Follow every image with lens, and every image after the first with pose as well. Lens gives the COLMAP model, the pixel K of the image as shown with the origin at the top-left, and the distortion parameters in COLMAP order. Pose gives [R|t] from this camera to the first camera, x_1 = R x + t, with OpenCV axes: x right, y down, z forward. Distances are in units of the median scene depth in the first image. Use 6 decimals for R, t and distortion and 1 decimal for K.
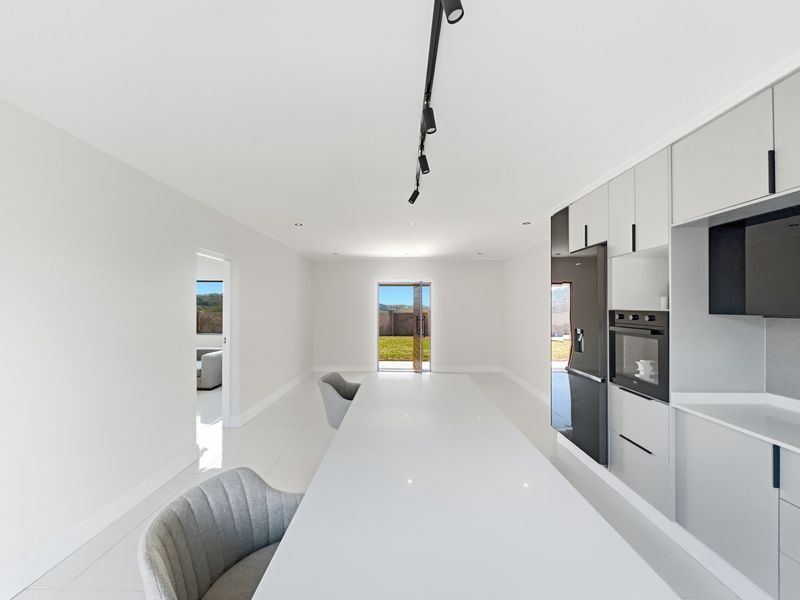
lens RADIAL K [[327.7, 0, 400.0], [0, 327.7, 284.1], [0, 0, 1]] dist [0.002668, 0.000122]
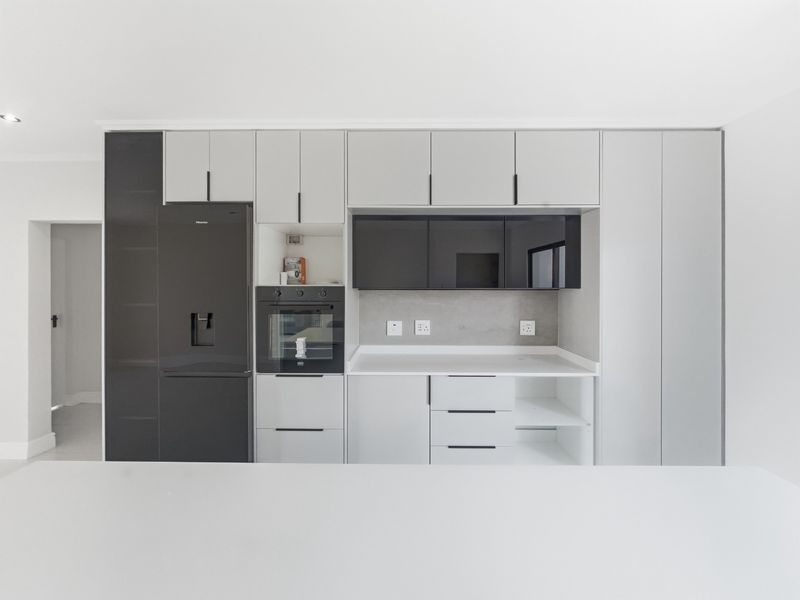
lens RADIAL K [[329.4, 0, 394.8], [0, 329.4, 282.0], [0, 0, 1]] dist [-0.001113, 0.000005]
pose [[0.001133, 0.006898, 0.999976, -0.225839], [-0.069619, 0.997550, -0.006802, 0.059558], [-0.997573, -0.069609, 0.001611, 0.779646]]
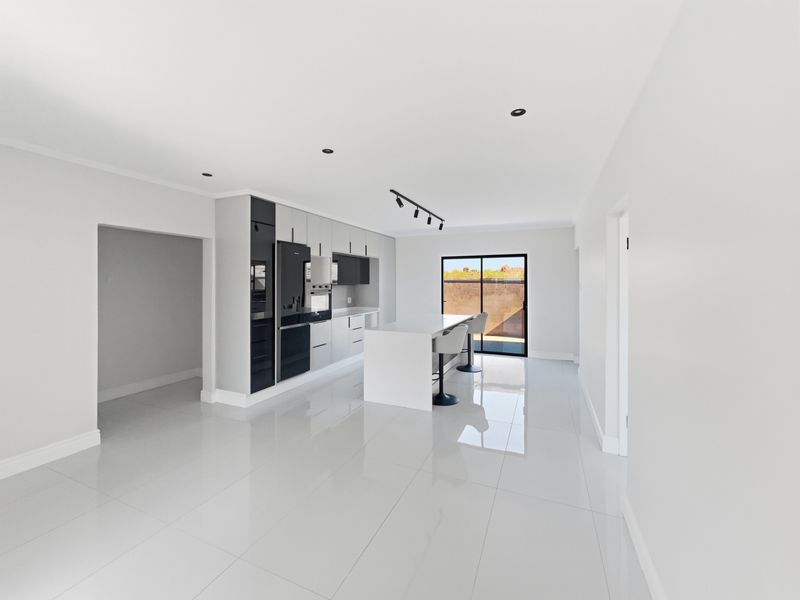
lens RADIAL K [[329.4, 0, 394.8], [0, 329.4, 282.0], [0, 0, 1]] dist [-0.001113, 0.000005]
pose [[-0.912858, 0.006293, 0.408228, -0.640982], [-0.023766, 0.997367, -0.068520, 0.217733], [-0.407584, -0.072251, -0.910305, 2.907854]]
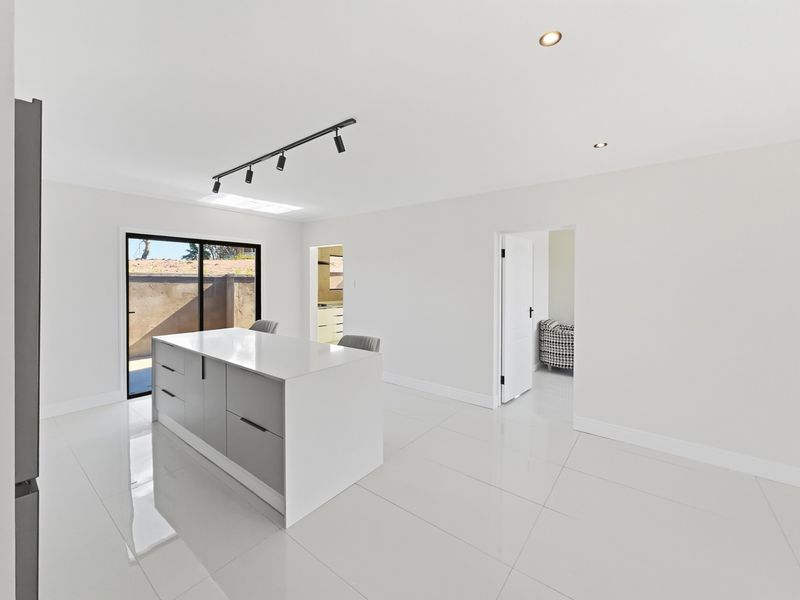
lens RADIAL K [[334.9, 0, 404.1], [0, 334.9, 290.1], [0, 0, 1]] dist [-0.015414, -0.000385]
pose [[-0.604765, 0.023909, -0.796045, 0.767362], [0.052255, 0.998587, -0.009706, 0.147413], [0.794688, -0.047467, -0.605160, 2.089377]]
